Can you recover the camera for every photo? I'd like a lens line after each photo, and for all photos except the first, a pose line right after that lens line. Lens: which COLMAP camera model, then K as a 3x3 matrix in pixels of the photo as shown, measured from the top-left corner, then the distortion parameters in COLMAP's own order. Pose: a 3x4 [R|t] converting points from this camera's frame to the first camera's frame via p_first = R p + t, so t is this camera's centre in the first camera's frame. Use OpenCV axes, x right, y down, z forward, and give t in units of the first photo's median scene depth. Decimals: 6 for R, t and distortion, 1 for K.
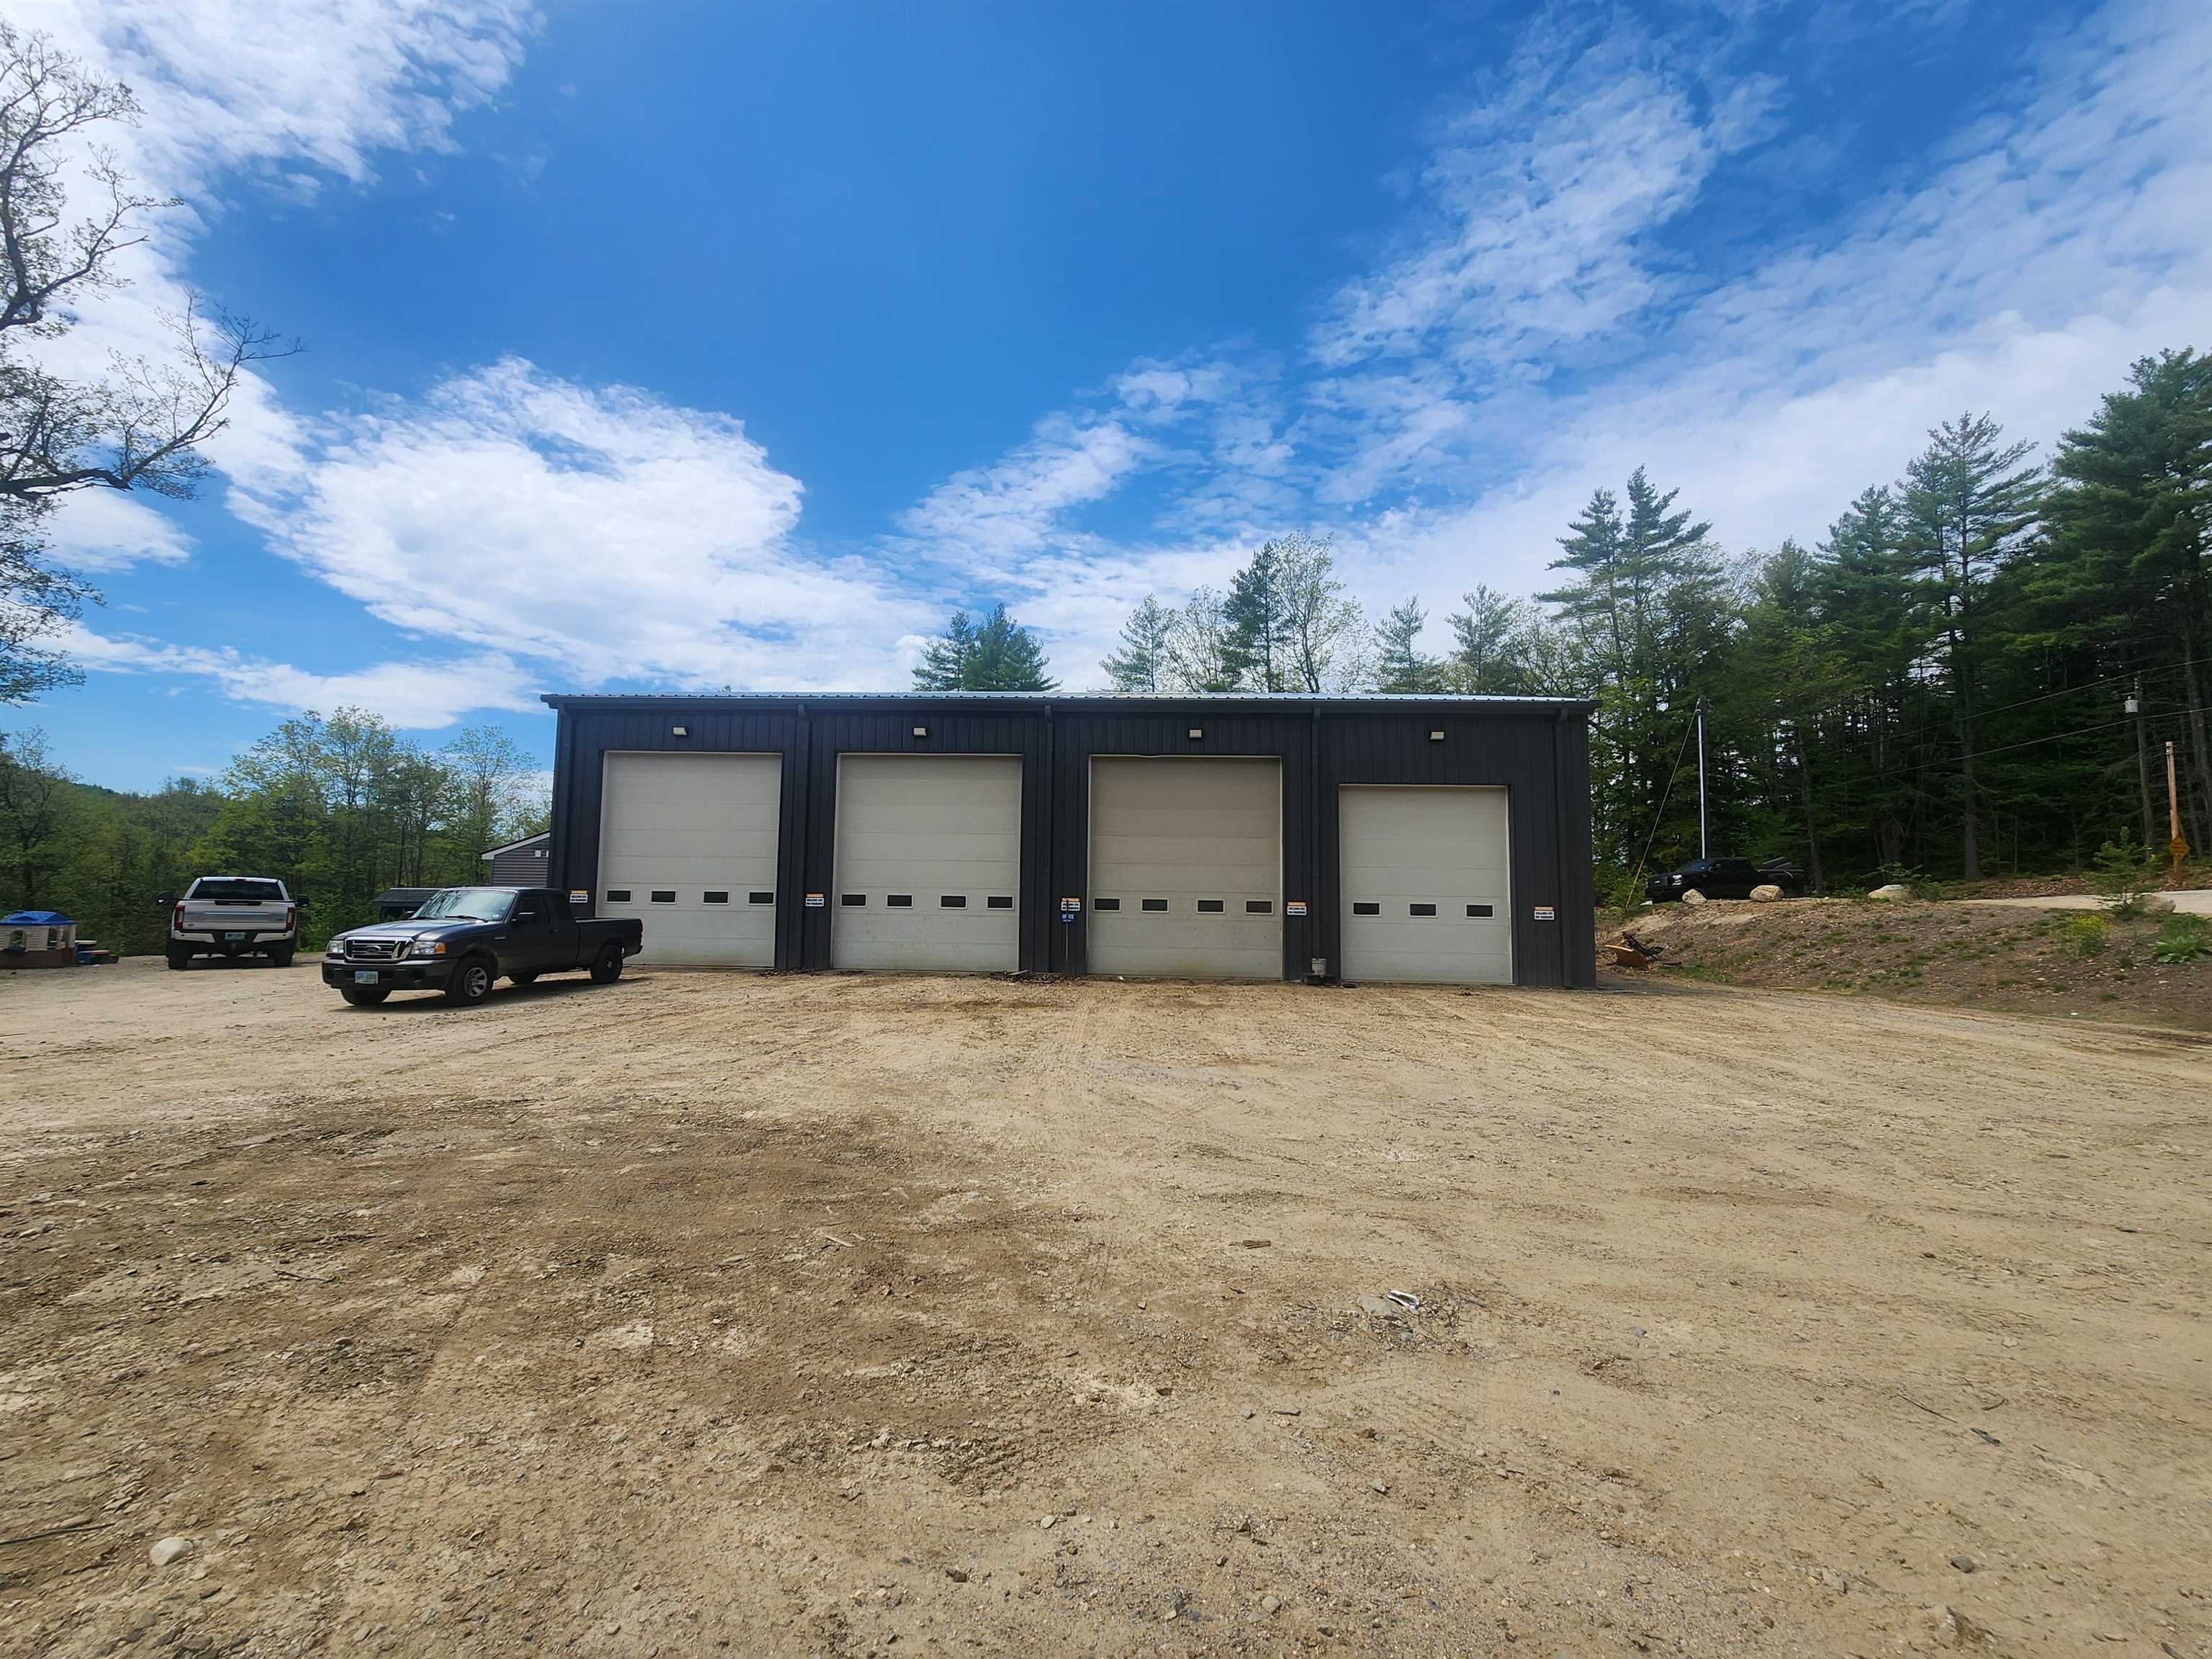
lens RADIAL K [[898.4, 0, 1100.6], [0, 898.4, 837.9], [0, 0, 1]] dist [-0.000250, -0.000849]
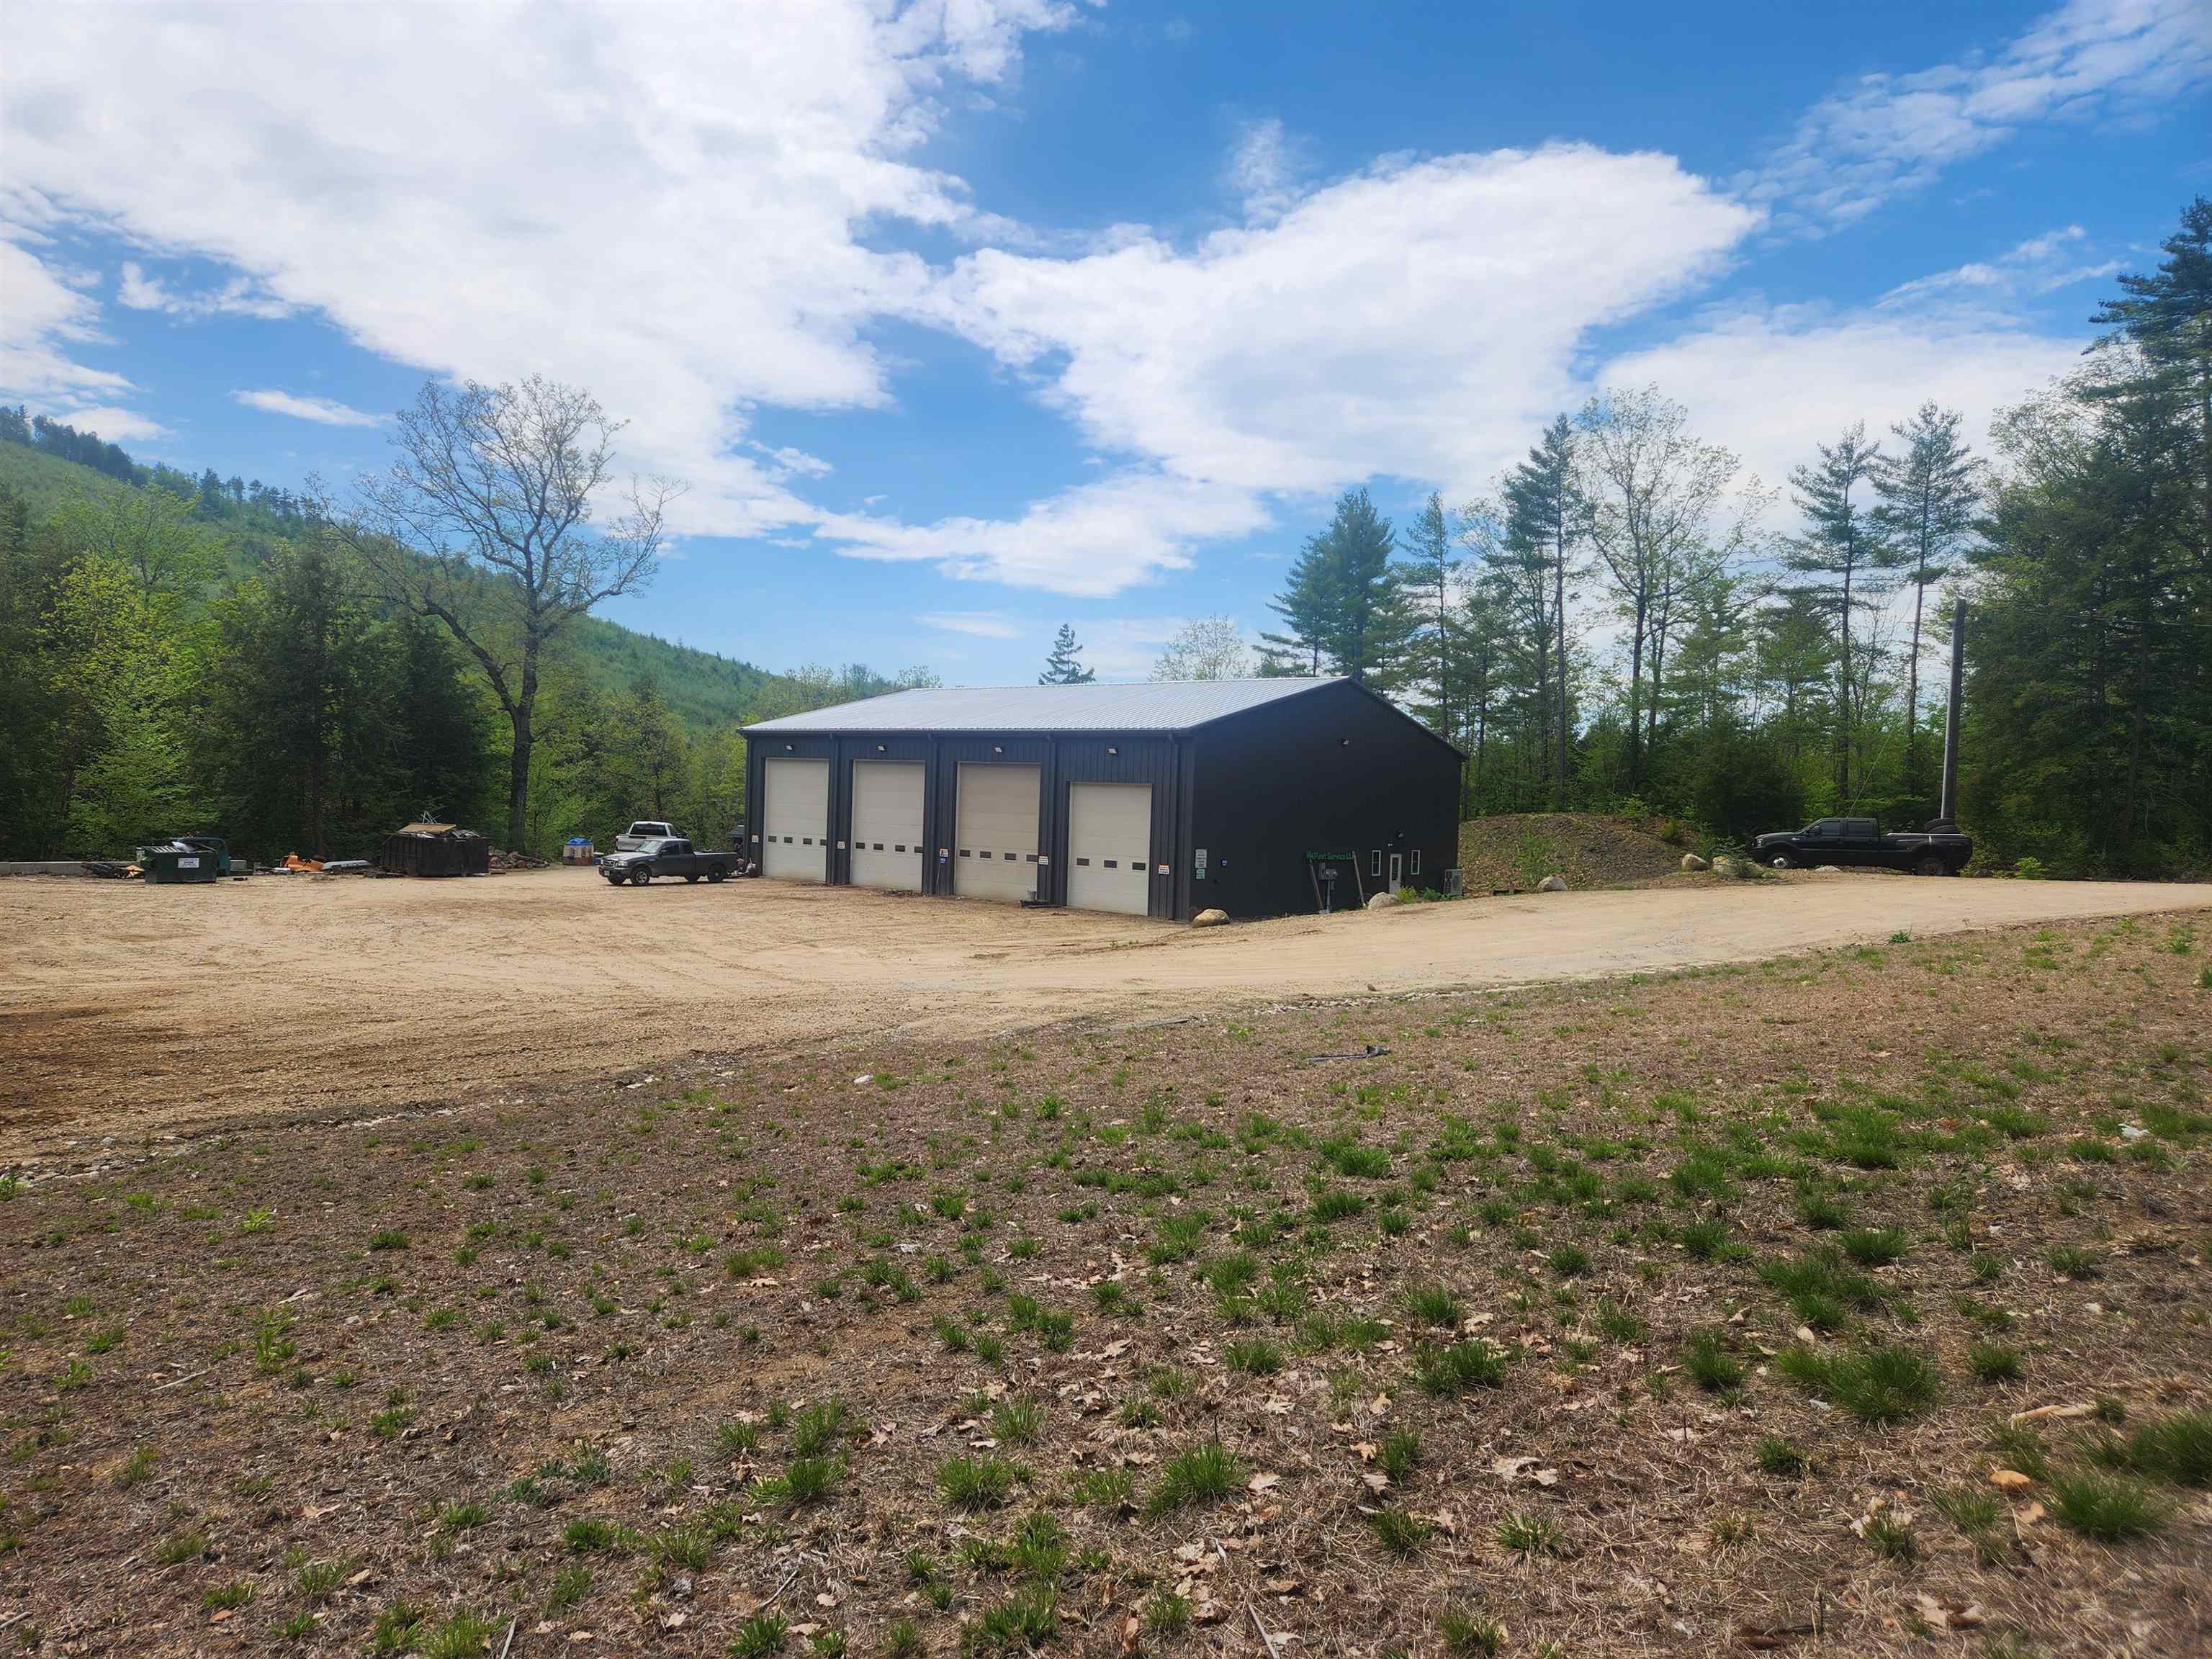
lens RADIAL K [[1461.1, 0, 1093.7], [0, 1461.1, 806.5], [0, 0, 1]] dist [0.041359, -0.005139]
pose [[0.788568, 0.015671, -0.614748, 0.651046], [0.025628, 0.997969, 0.058314, -0.056963], [0.614414, -0.061740, 0.786565, -0.334074]]
